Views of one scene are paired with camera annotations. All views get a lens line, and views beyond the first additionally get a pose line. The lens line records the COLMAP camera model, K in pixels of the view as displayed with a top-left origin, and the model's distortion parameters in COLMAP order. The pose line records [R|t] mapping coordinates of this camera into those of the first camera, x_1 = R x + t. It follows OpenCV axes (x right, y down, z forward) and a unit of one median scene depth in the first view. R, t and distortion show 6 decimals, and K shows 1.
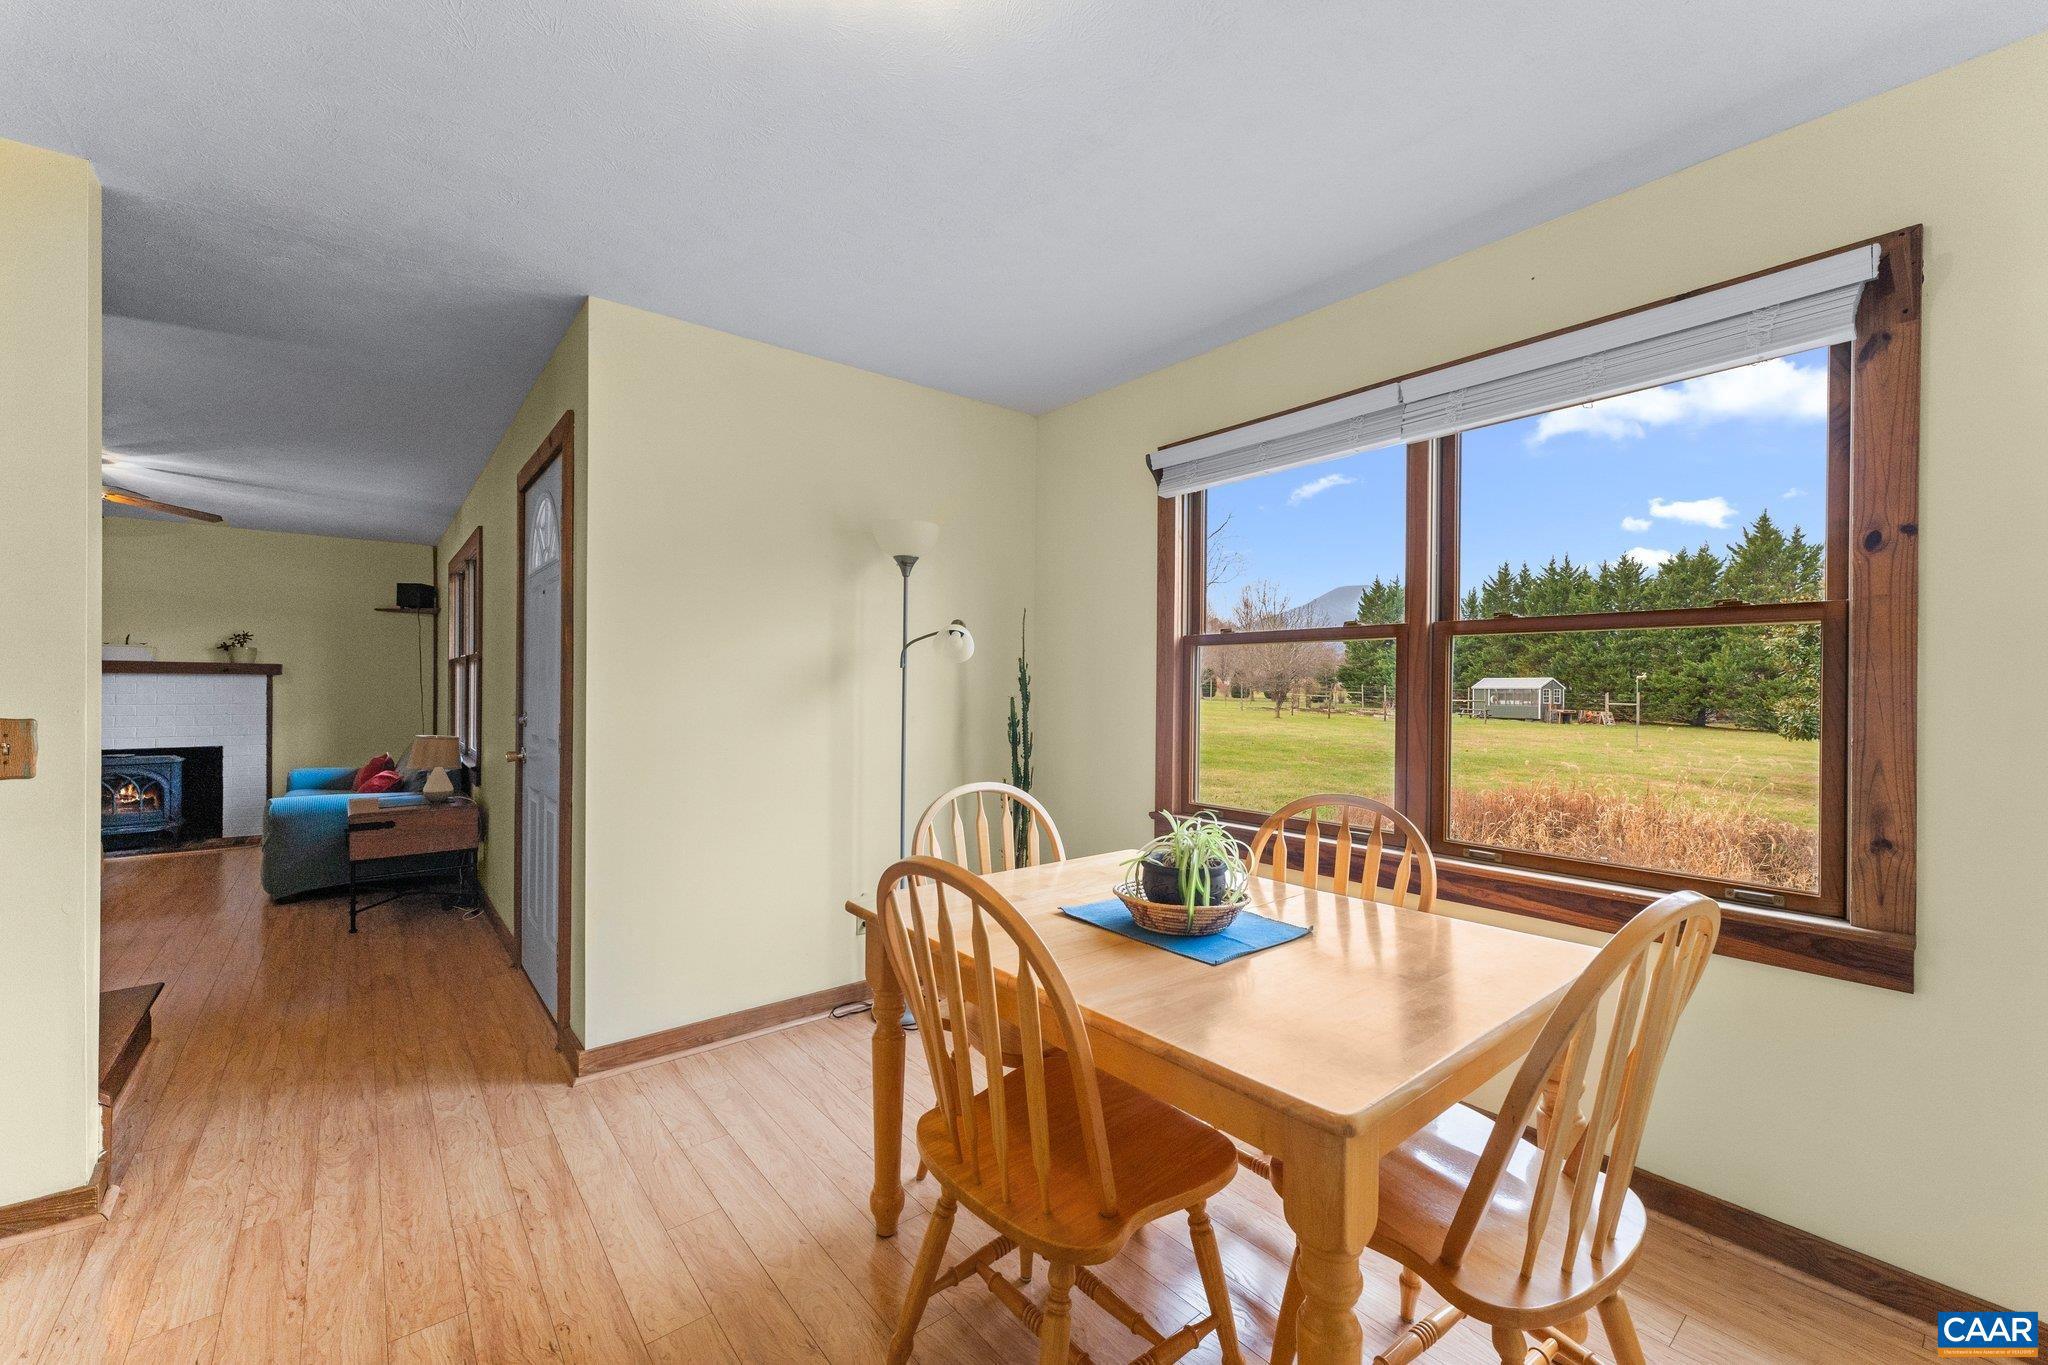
lens RADIAL K [[821.2, 0, 1017.6], [0, 821.2, 689.0], [0, 0, 1]] dist [0.001357, 0.000103]
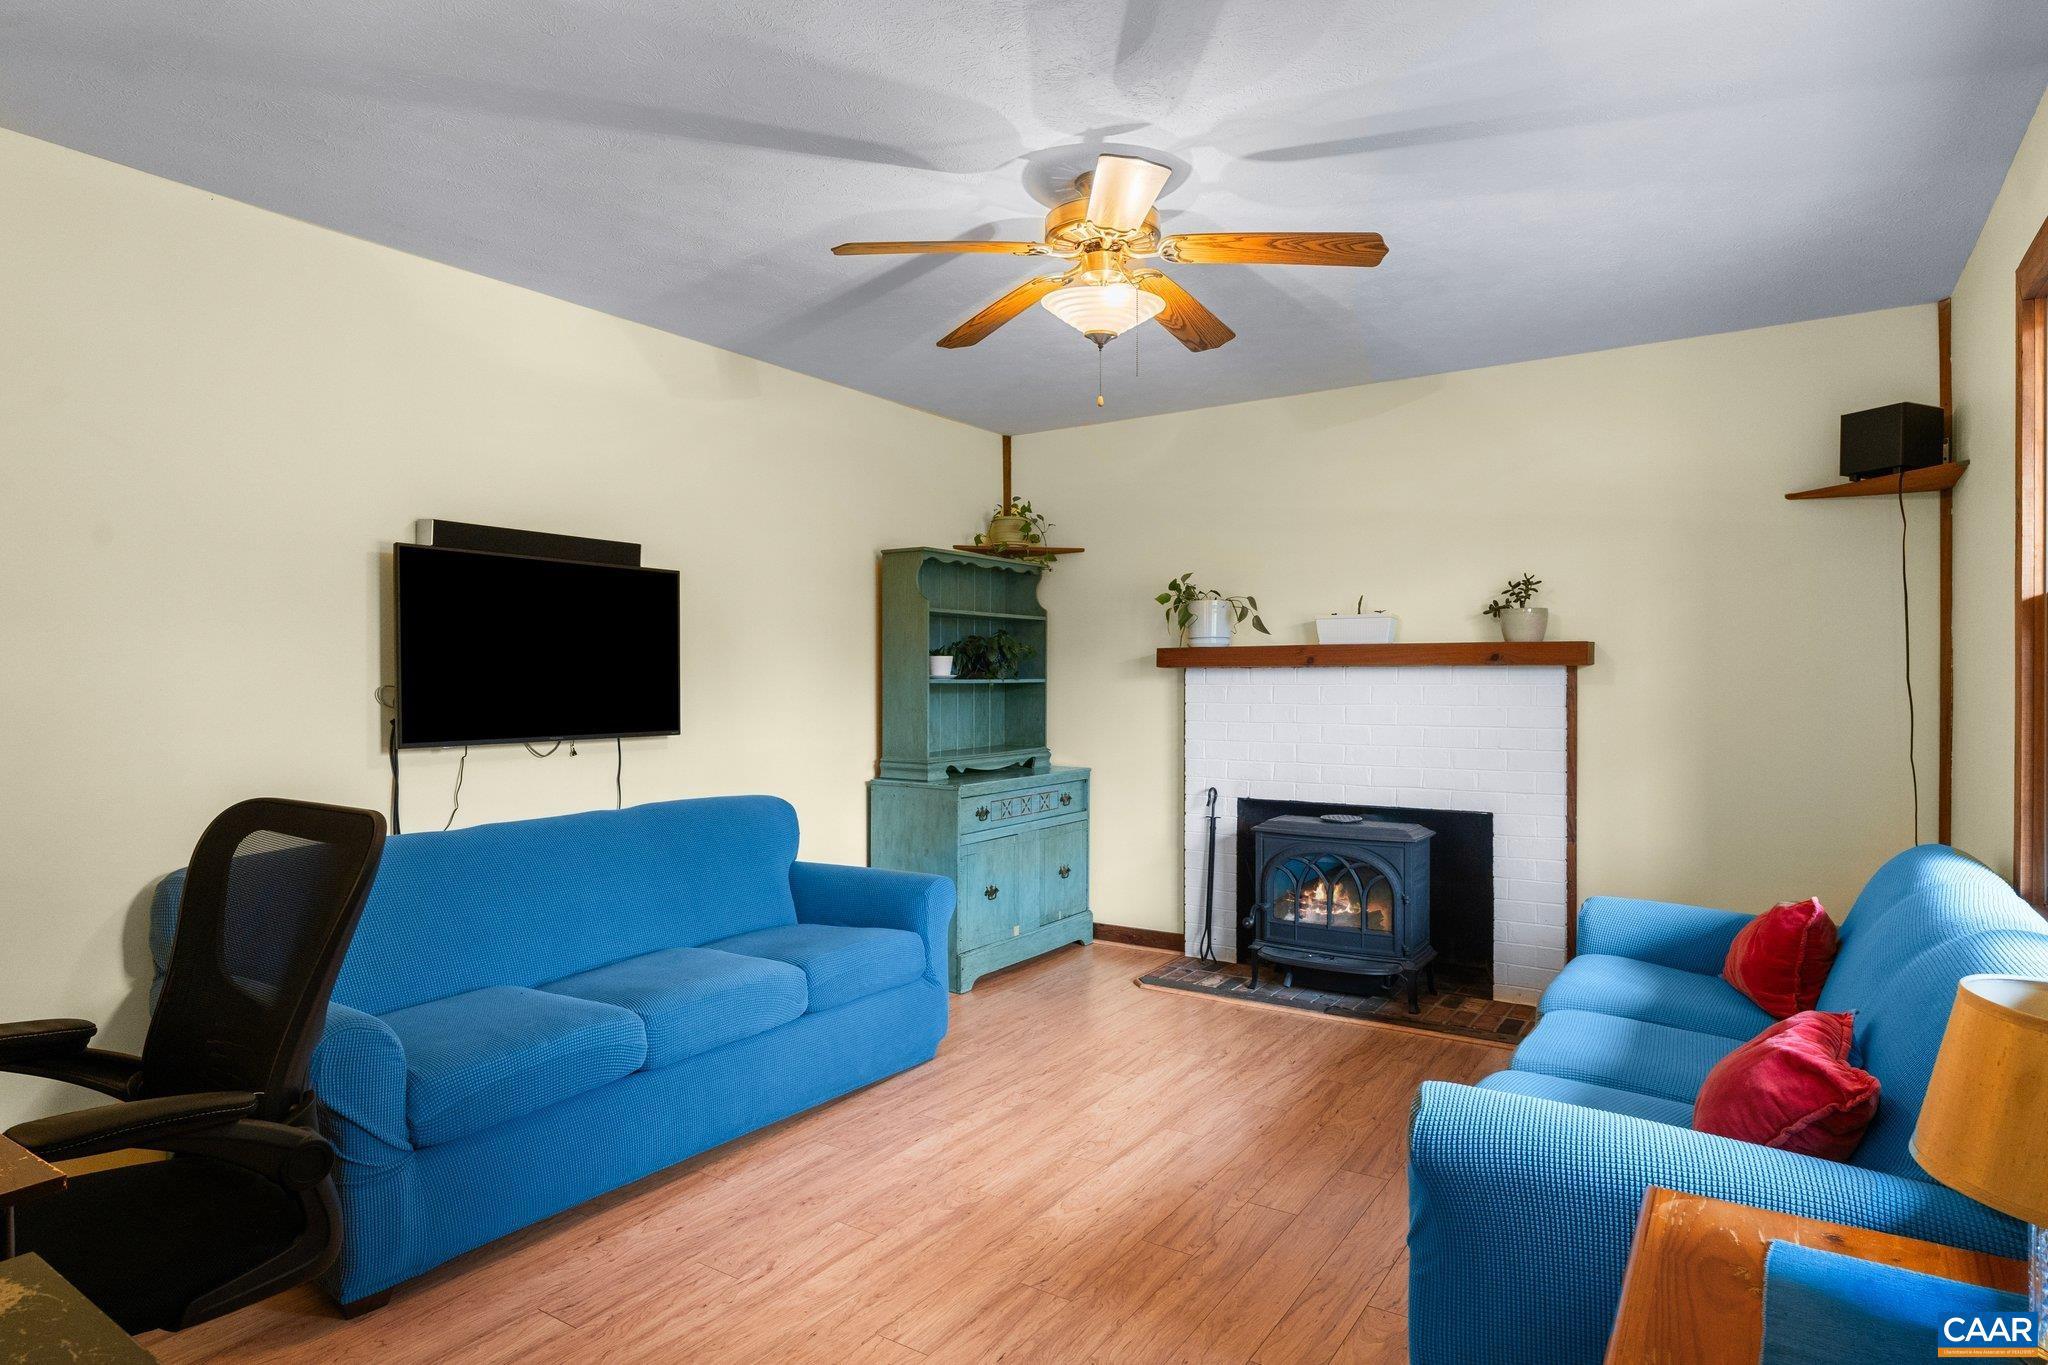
lens RADIAL K [[1145.7, 0, 1024.0], [0, 1145.7, 682.5], [0, 0, 1]] dist [0.005498, 0.000557]
pose [[0.301184, -0.005617, -0.953549, -0.386990], [-0.000228, 0.999982, -0.005963, -0.003590], [0.953566, 0.002013, 0.301178, 0.512808]]
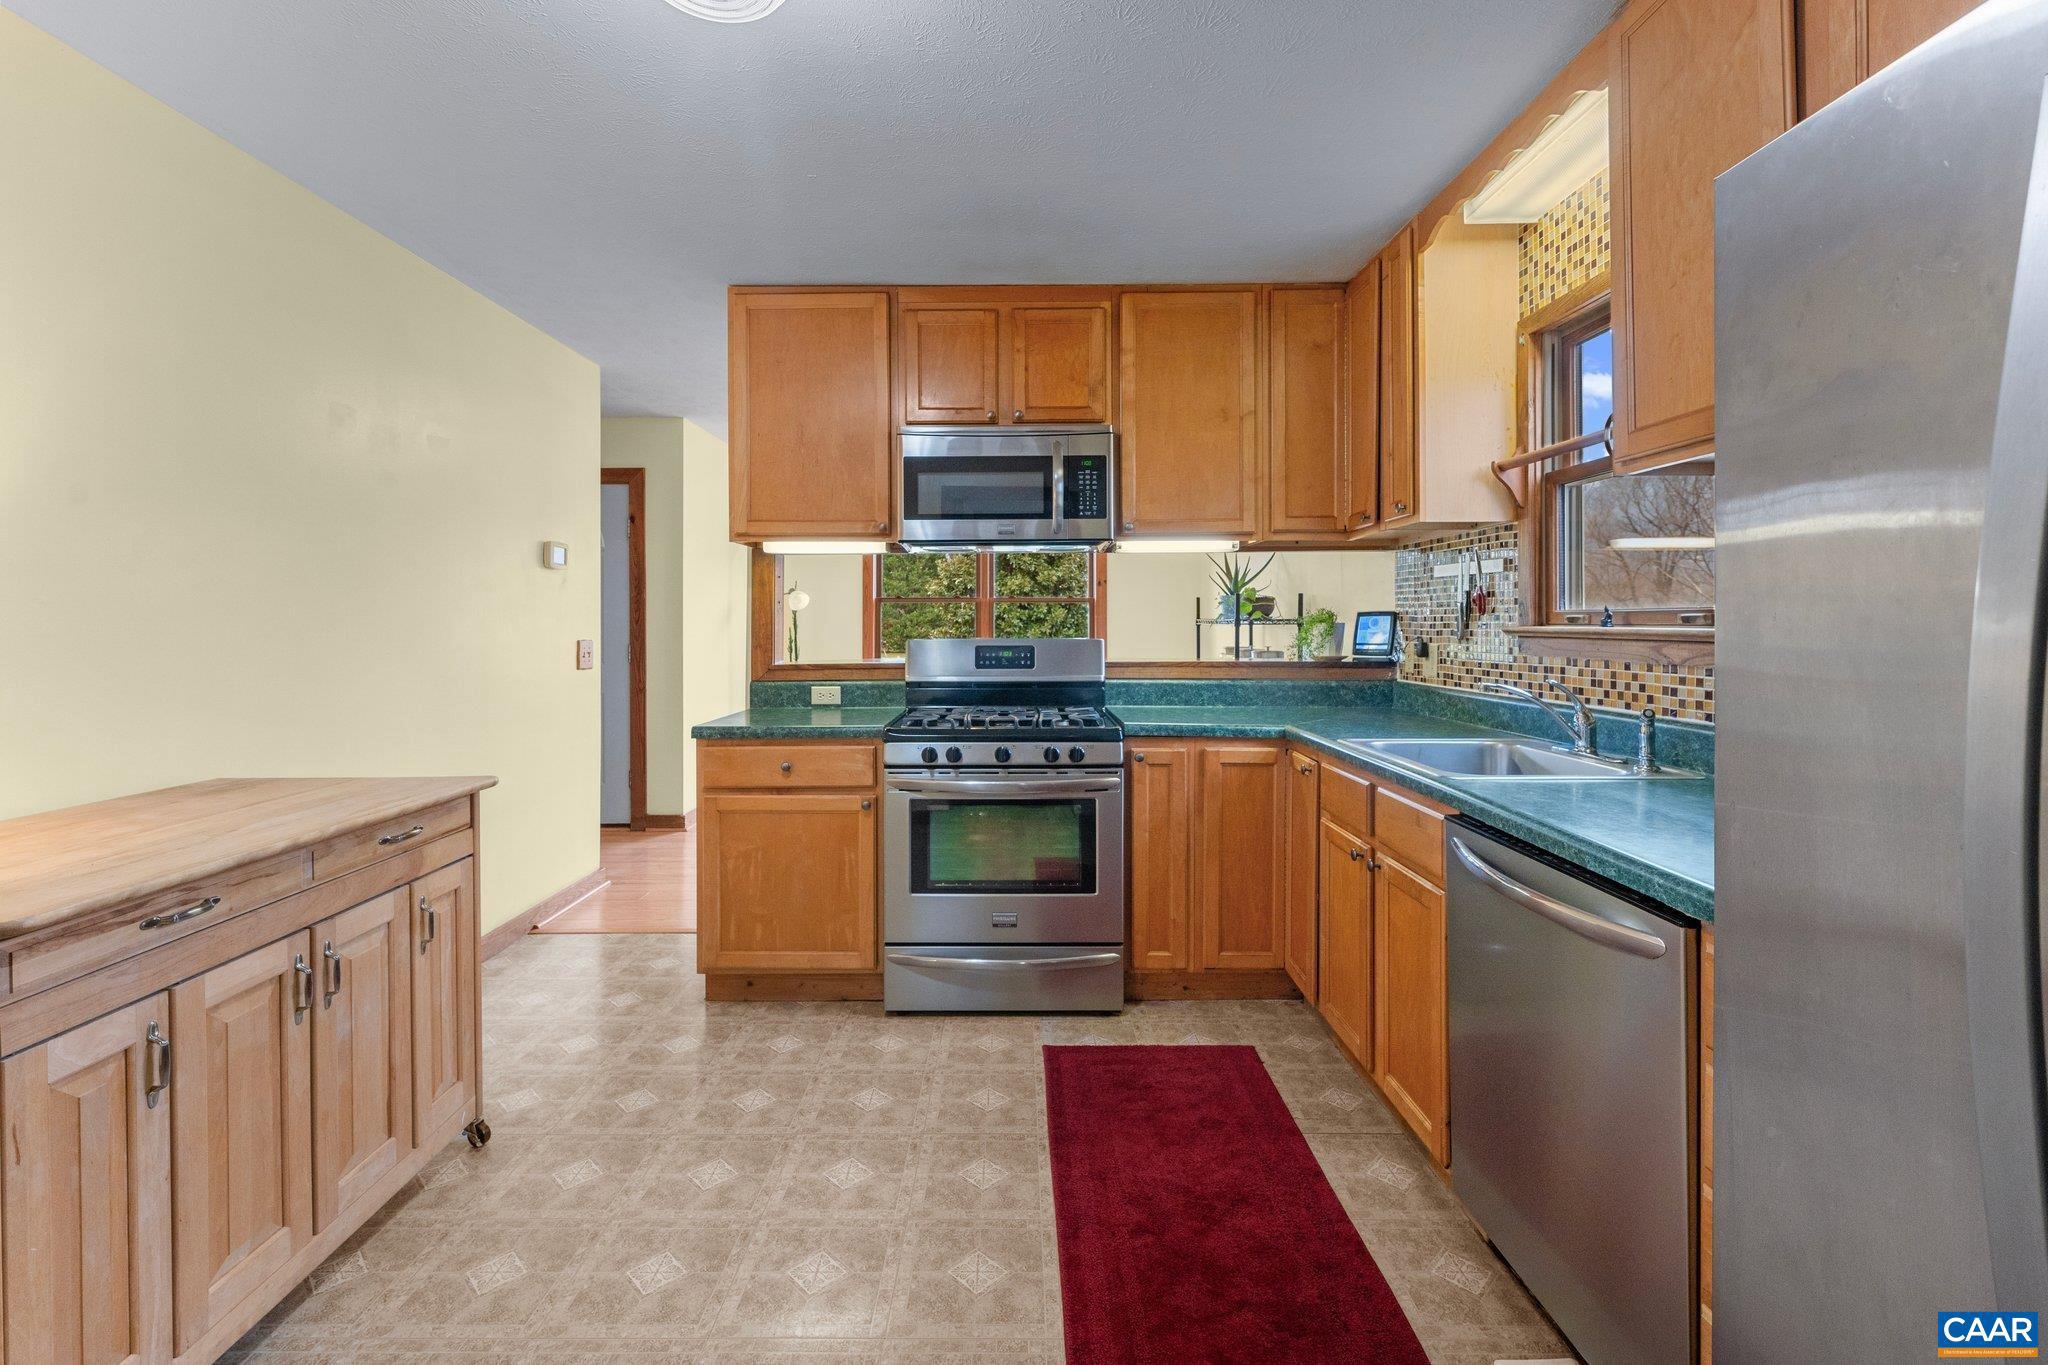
lens RADIAL K [[871.8, 0, 1012.4], [0, 871.8, 625.8], [0, 0, 1]] dist [-0.001561, -0.000060]
pose [[0.635660, -0.010356, 0.771900, -0.629102], [0.008469, 0.999943, 0.006441, -0.001394], [-0.771923, 0.002443, 0.635712, -0.341068]]
